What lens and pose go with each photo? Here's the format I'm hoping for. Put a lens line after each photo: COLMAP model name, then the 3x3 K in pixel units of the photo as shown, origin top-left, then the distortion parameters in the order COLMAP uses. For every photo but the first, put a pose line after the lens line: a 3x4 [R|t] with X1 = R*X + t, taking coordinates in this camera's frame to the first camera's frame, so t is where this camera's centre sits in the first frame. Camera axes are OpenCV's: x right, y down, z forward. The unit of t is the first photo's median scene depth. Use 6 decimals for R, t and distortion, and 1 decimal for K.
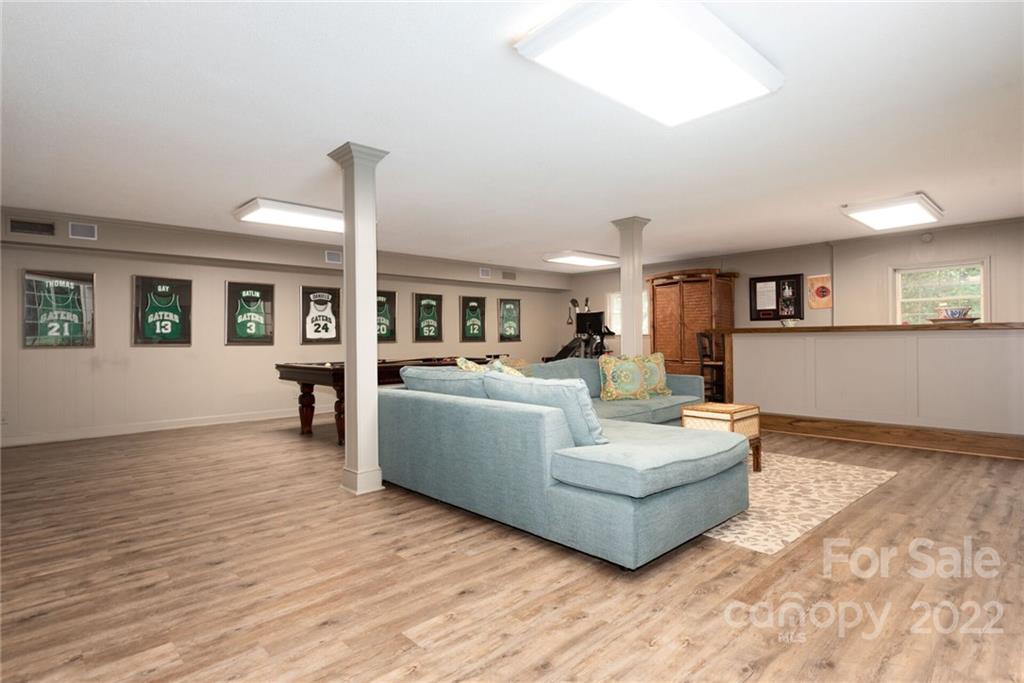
lens RADIAL K [[536.9, 0, 511.6], [0, 536.9, 344.6], [0, 0, 1]] dist [0.003667, -0.000705]
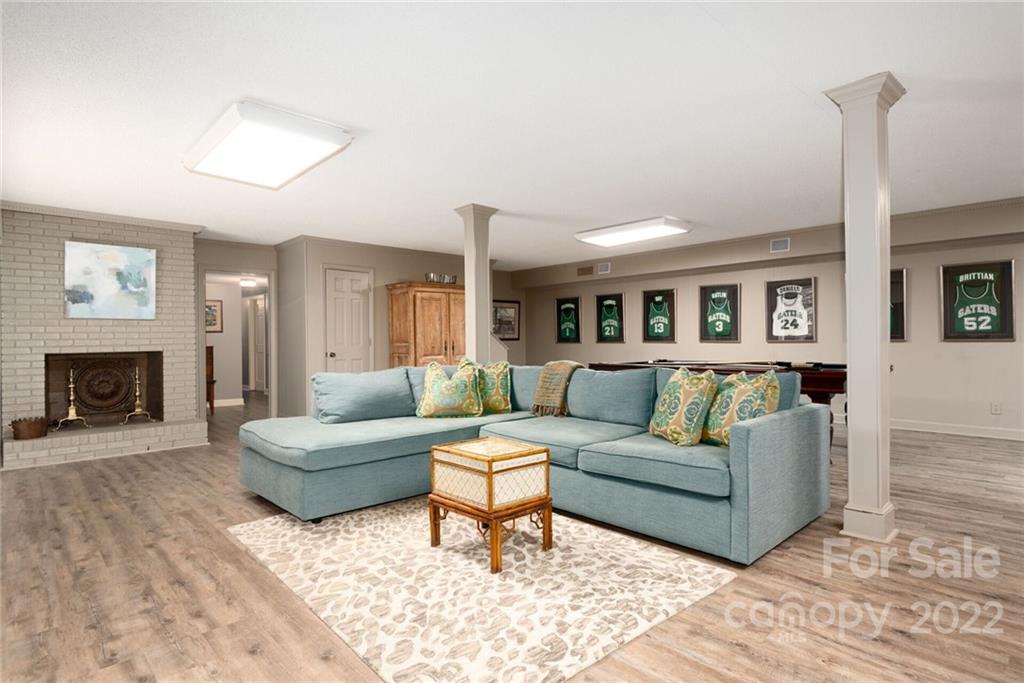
lens RADIAL K [[536.9, 0, 511.4], [0, 536.9, 337.5], [0, 0, 1]] dist [0.003667, -0.000705]
pose [[-0.000986, 0.003203, -0.999994, 0.729517], [-0.002108, 0.999993, 0.003205, -0.014505], [0.999997, 0.002111, -0.000979, 0.713455]]
